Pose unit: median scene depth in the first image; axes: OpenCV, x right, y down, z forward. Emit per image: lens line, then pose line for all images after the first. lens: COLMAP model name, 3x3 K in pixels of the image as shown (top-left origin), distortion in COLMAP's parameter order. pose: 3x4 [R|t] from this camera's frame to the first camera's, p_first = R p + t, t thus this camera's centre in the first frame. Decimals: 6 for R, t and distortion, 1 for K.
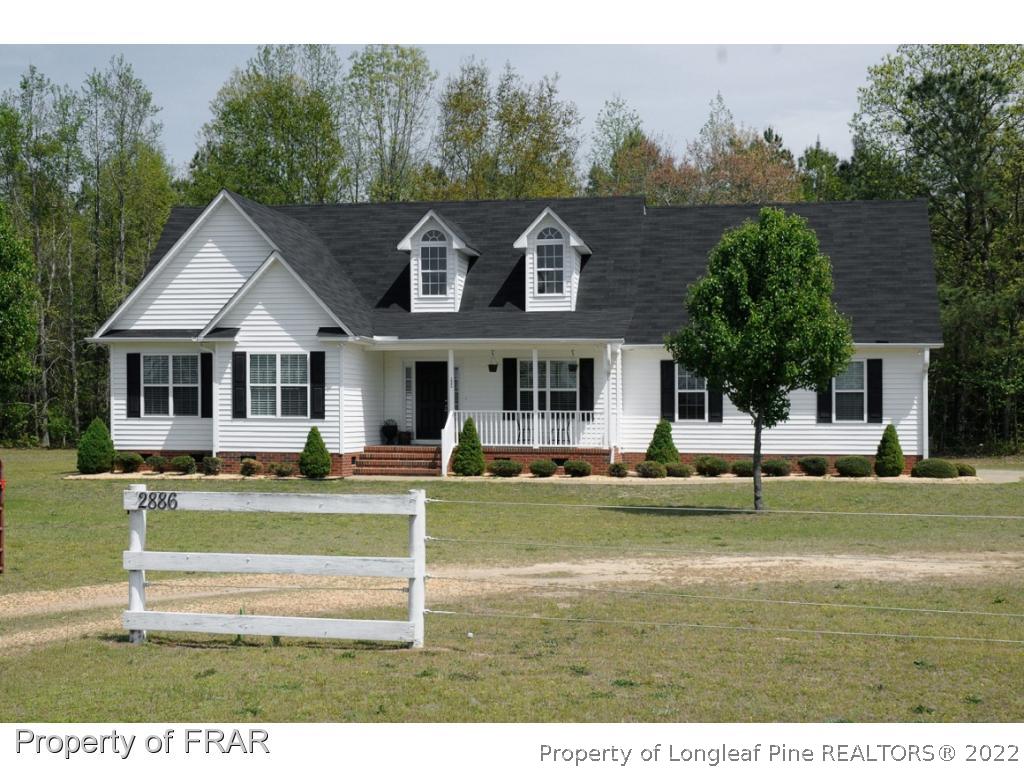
lens RADIAL K [[1563.9, 0, 511.4], [0, 1563.9, 387.8], [0, 0, 1]] dist [0.048315, 0.000000]
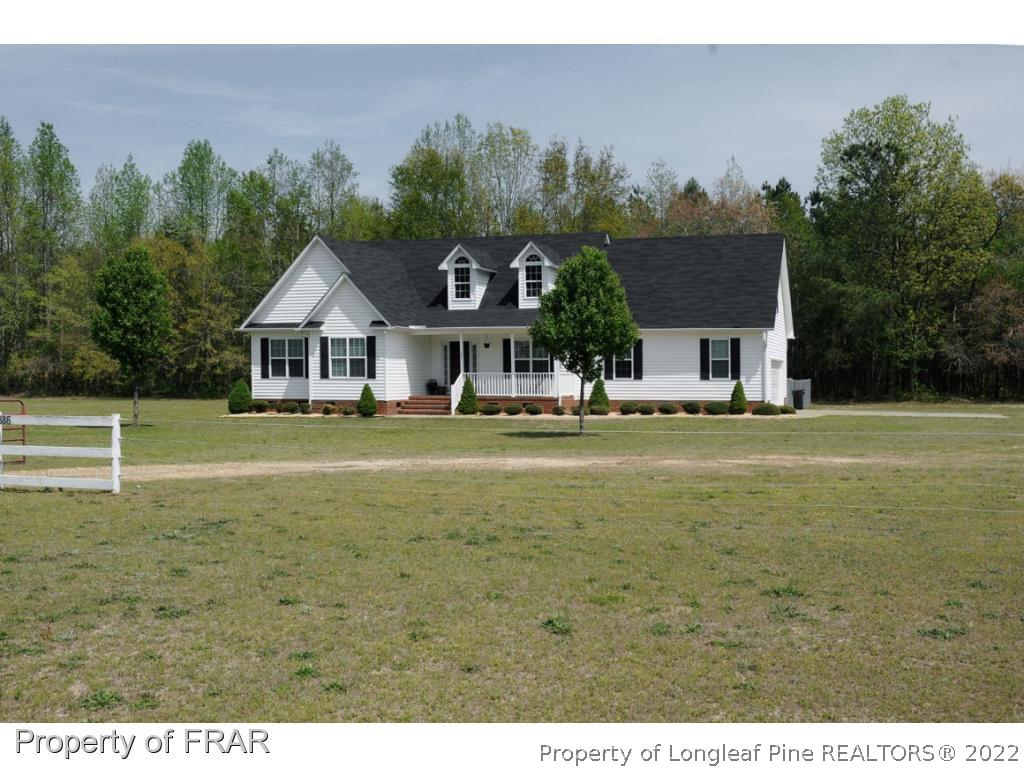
lens RADIAL K [[1060.6, 0, 512.8], [0, 1060.6, 386.8], [0, 0, 1]] dist [-0.062063, 0.000000]
pose [[0.996487, -0.004042, -0.083655, 0.102214], [0.006346, 0.999607, 0.027288, -0.000233], [0.083512, -0.027723, 0.996121, -0.051277]]
